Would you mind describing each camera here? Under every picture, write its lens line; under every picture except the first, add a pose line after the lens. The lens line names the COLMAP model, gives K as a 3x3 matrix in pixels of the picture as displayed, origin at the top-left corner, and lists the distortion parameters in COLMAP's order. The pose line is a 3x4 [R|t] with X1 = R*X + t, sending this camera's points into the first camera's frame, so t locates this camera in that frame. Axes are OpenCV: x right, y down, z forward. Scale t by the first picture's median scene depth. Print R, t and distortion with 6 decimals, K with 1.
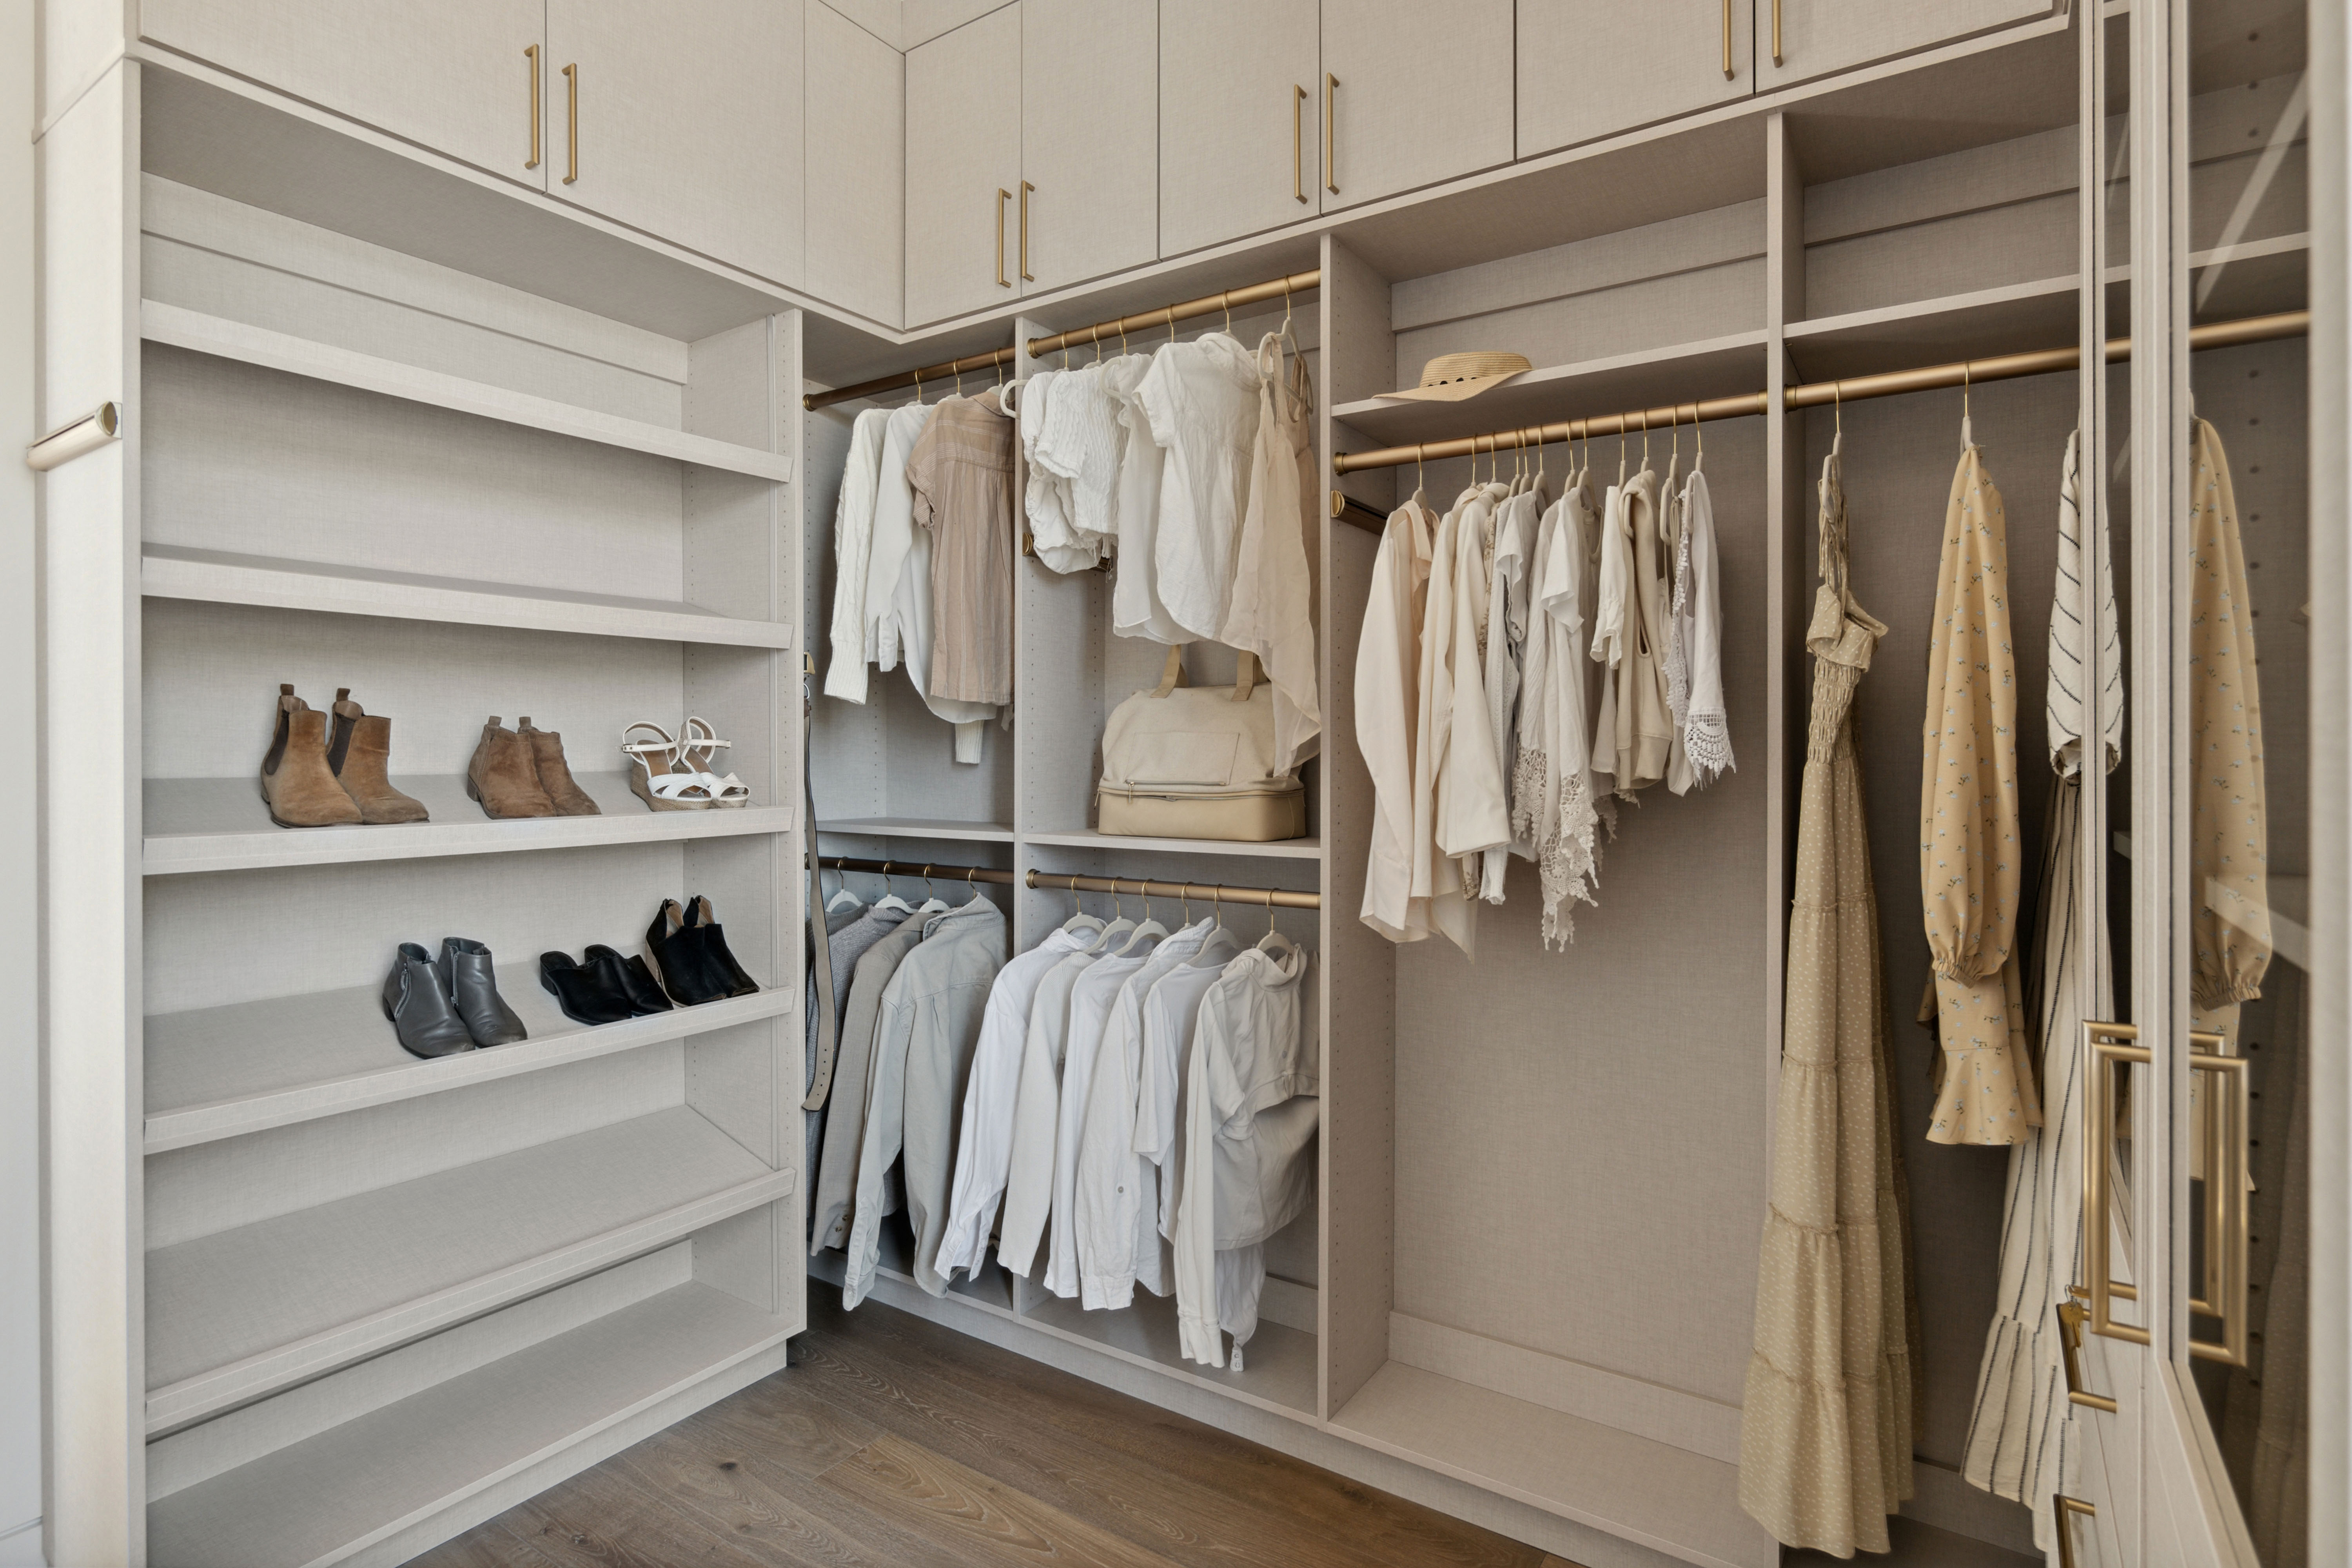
lens RADIAL K [[1185.1, 0, 1177.3], [0, 1185.1, 750.1], [0, 0, 1]] dist [-0.002049, 0.000102]
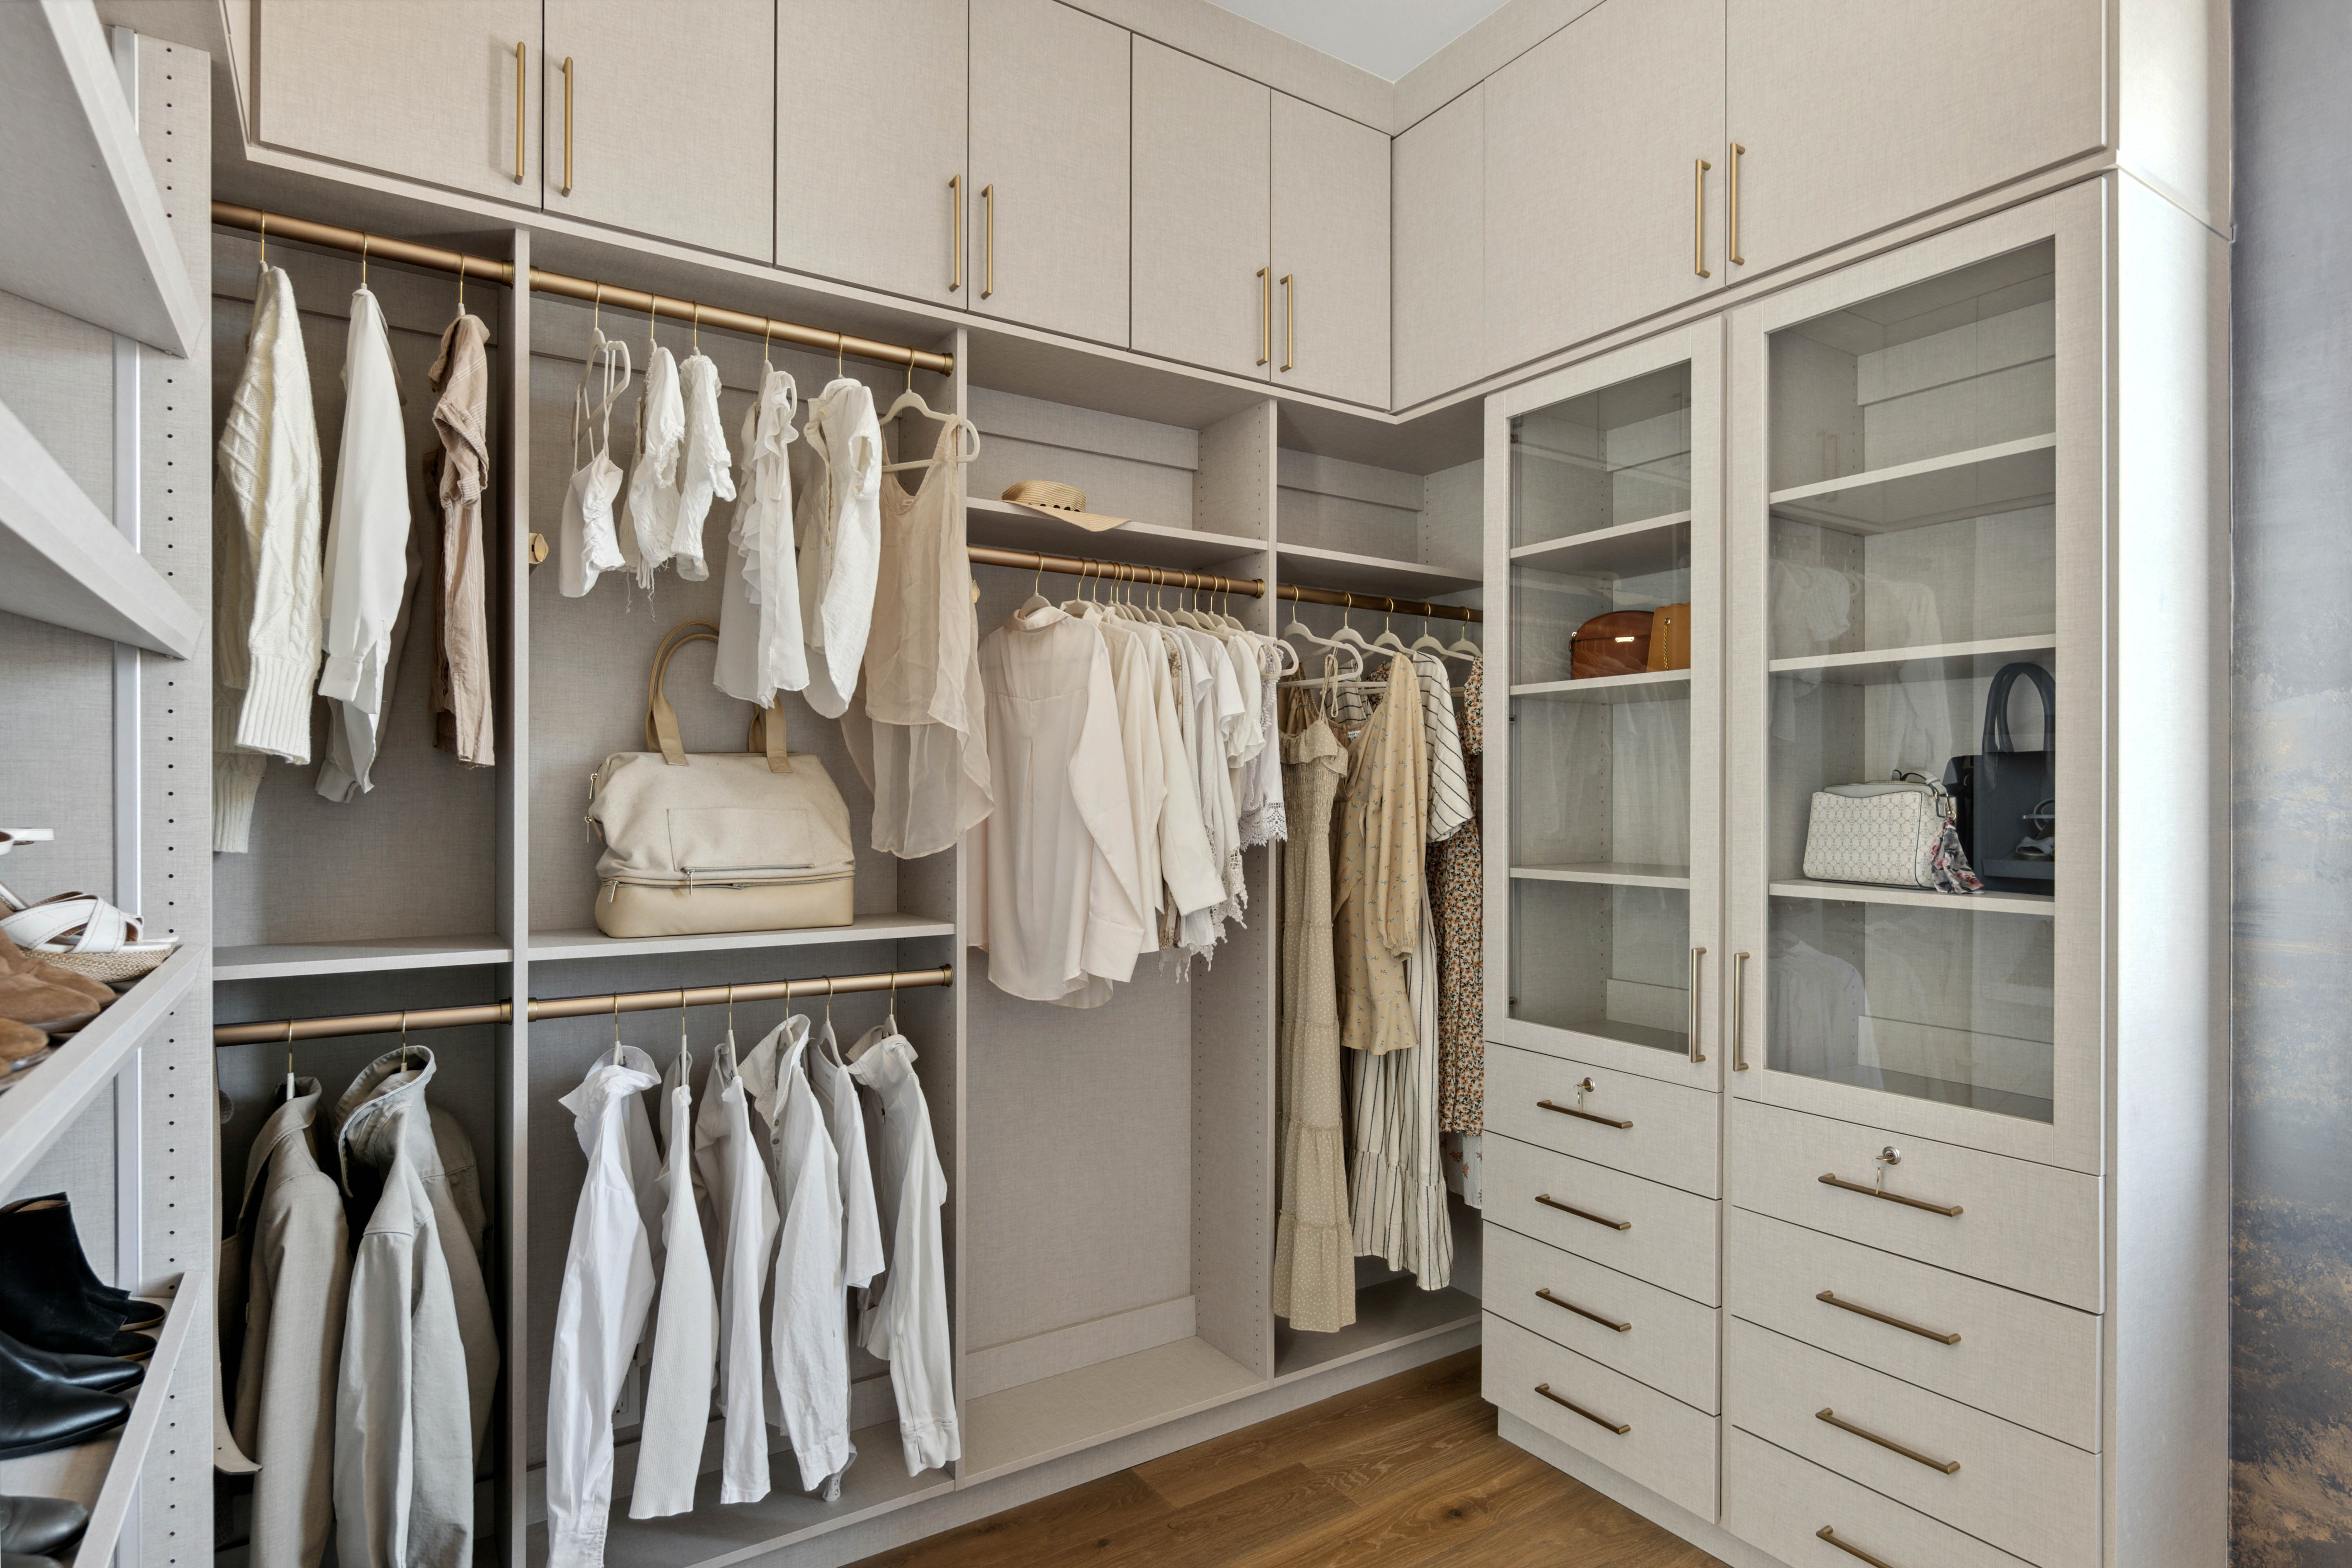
lens RADIAL K [[1226.4, 0, 1173.4], [0, 1226.4, 791.4], [0, 0, 1]] dist [-0.001821, 0.001622]
pose [[0.391693, 0.005813, 0.920078, -0.877387], [-0.005220, 0.999978, -0.004096, -0.032126], [-0.920081, -0.003199, 0.391715, 0.459814]]
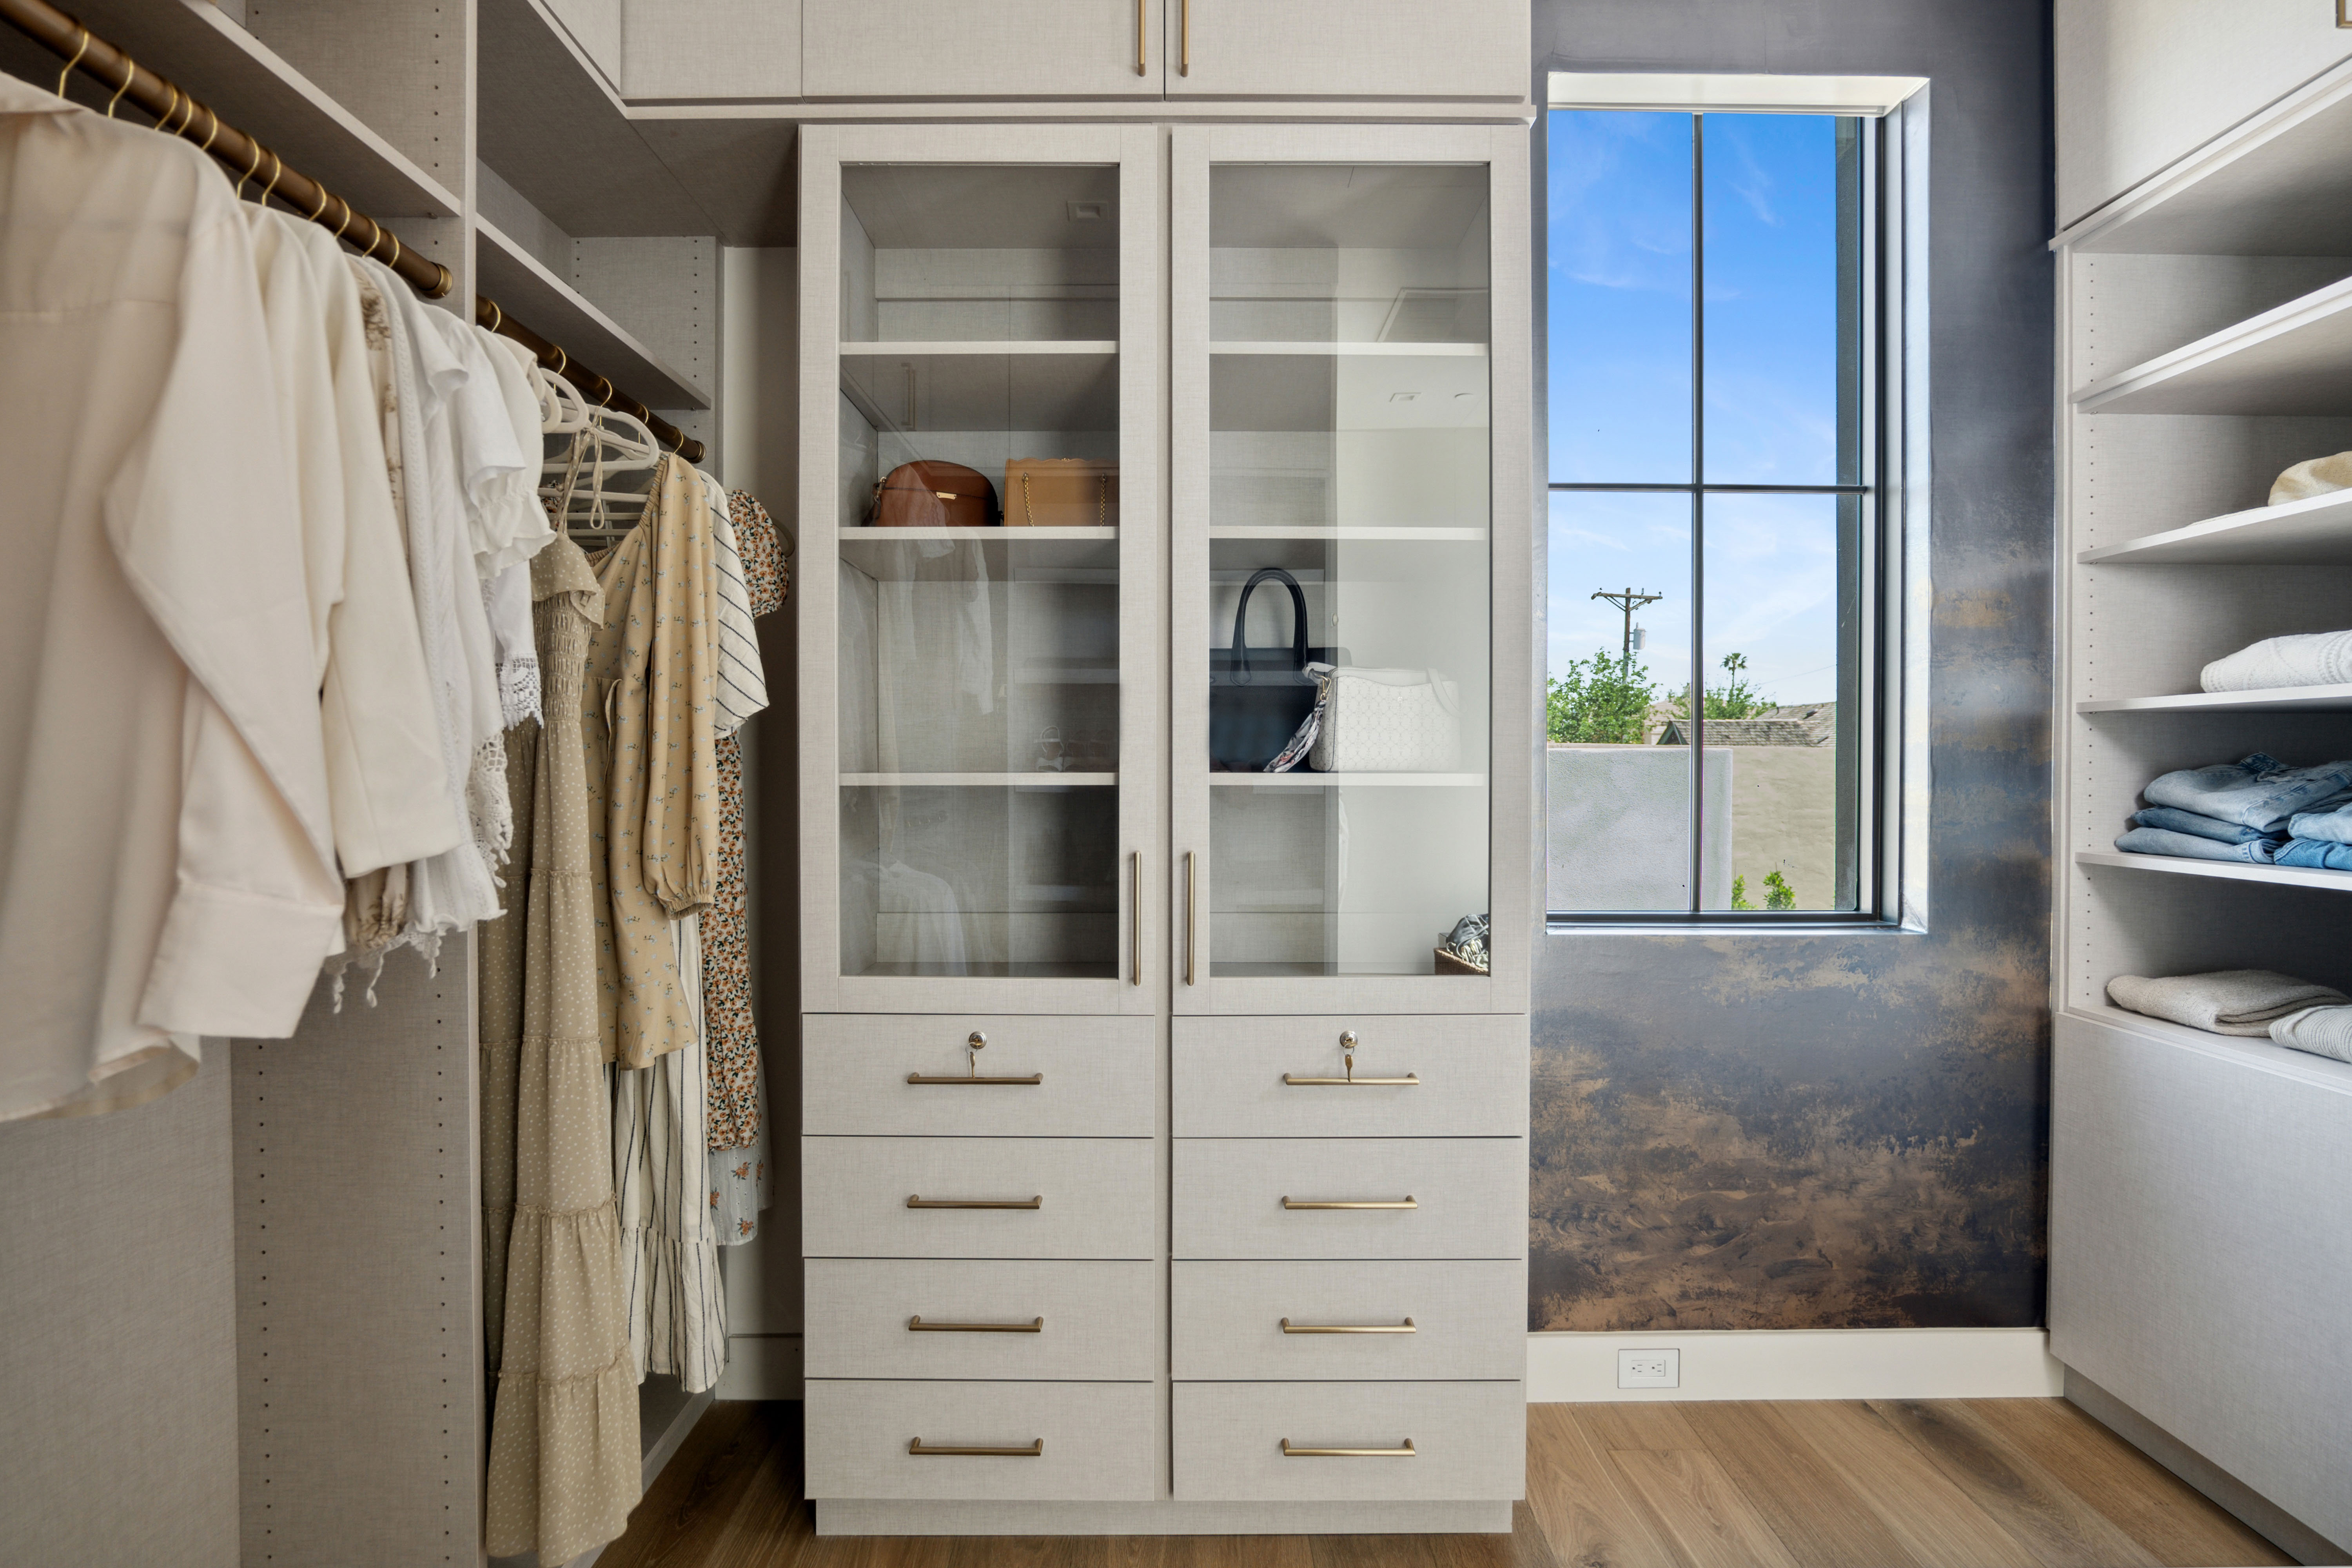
lens RADIAL K [[1092.4, 0, 1170.7], [0, 1092.4, 780.0], [0, 0, 1]] dist [-0.015639, 0.000248]
pose [[-0.556498, -0.006750, 0.830822, -0.377819], [-0.001228, 0.999973, 0.007302, 0.042641], [-0.830848, 0.003043, -0.556491, 0.919397]]
